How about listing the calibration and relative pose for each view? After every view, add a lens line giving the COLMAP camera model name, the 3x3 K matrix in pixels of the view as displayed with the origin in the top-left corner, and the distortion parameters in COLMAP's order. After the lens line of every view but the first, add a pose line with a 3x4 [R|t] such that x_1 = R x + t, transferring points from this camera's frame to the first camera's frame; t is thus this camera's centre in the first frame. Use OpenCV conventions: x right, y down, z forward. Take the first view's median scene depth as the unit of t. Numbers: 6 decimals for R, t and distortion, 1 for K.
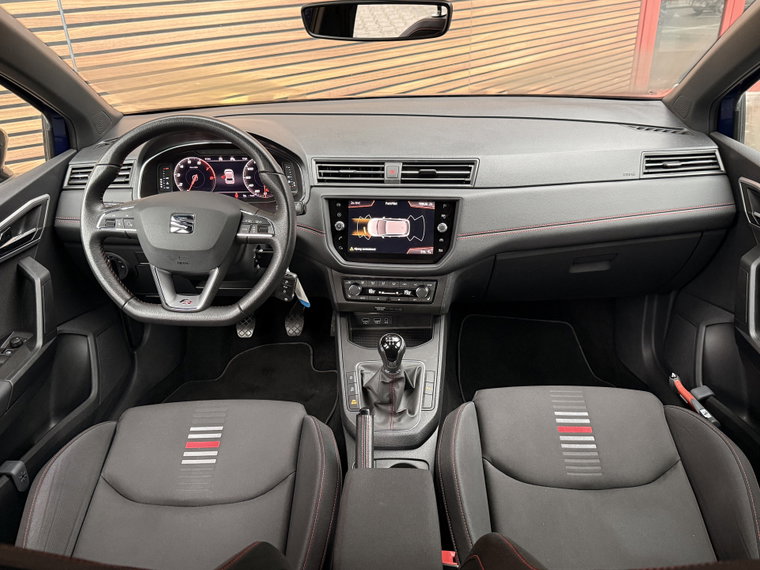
lens RADIAL K [[628.6, 0, 380.0], [0, 628.6, 285.0], [0, 0, 1]] dist [0.193222, -0.467420]
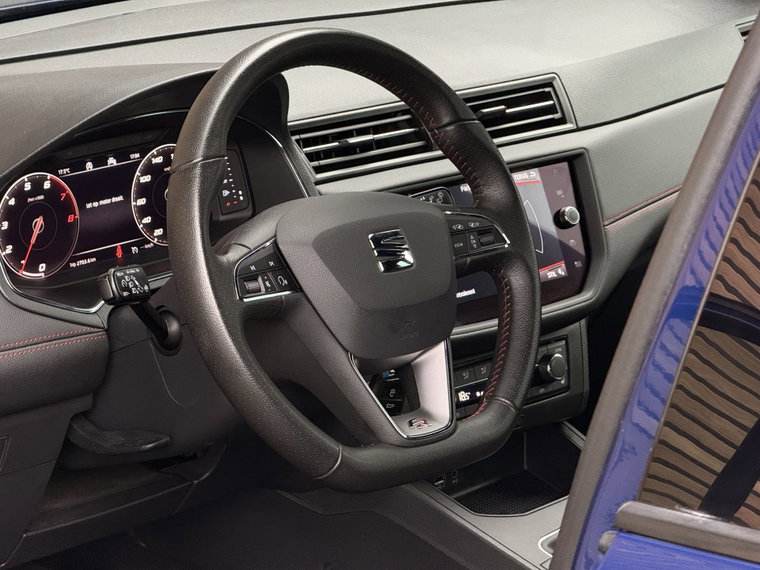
lens RADIAL K [[2644.7, 0, 380.0], [0, 2644.7, 285.0], [0, 0, 1]] dist [0.169585, 2.213480]
pose [[0.664845, -0.178777, 0.725272, -1.384505], [0.326954, 0.942637, -0.067357, 0.042512], [-0.671626, 0.281913, 0.685159, -0.231336]]
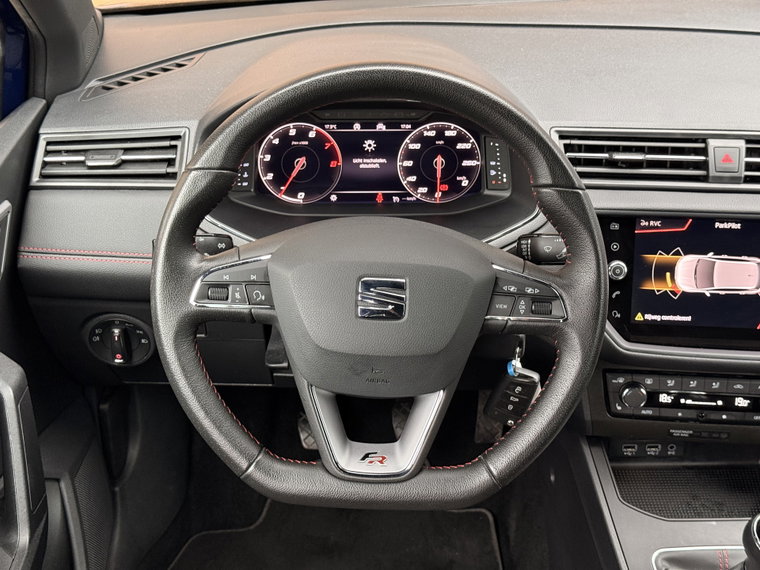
lens RADIAL K [[1076.1, 0, 380.0], [0, 1076.1, 285.0], [0, 0, 1]] dist [0.150484, -0.064946]
pose [[0.997894, 0.002540, 0.064813, -0.296709], [-0.004842, 0.999362, 0.035382, -0.109708], [-0.064682, -0.035621, 0.997270, 0.175580]]
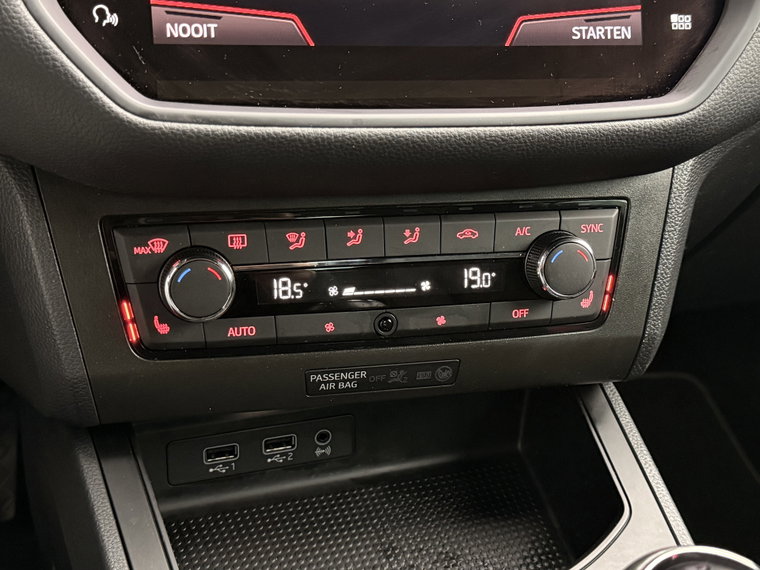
lens RADIAL K [[1049.0, 0, 380.0], [0, 1049.0, 285.0], [0, 0, 1]] dist [0.139964, -0.064618]
pose [[0.926247, -0.075367, 0.369304, -0.100830], [0.096841, 0.994498, -0.039932, 0.023782], [-0.364263, 0.072751, 0.928450, 0.730585]]
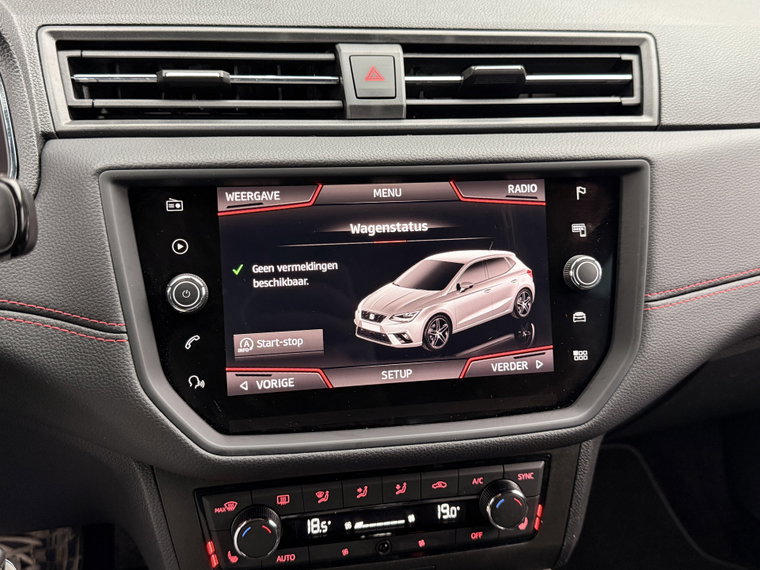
lens RADIAL K [[766.0, 0, 380.0], [0, 766.0, 285.0], [0, 0, 1]] dist [0.217118, -0.594498]
pose [[0.946694, -0.073190, 0.313710, -0.085545], [0.091039, 0.994935, -0.042607, -0.076444], [-0.309003, 0.068896, 0.948562, 0.688508]]
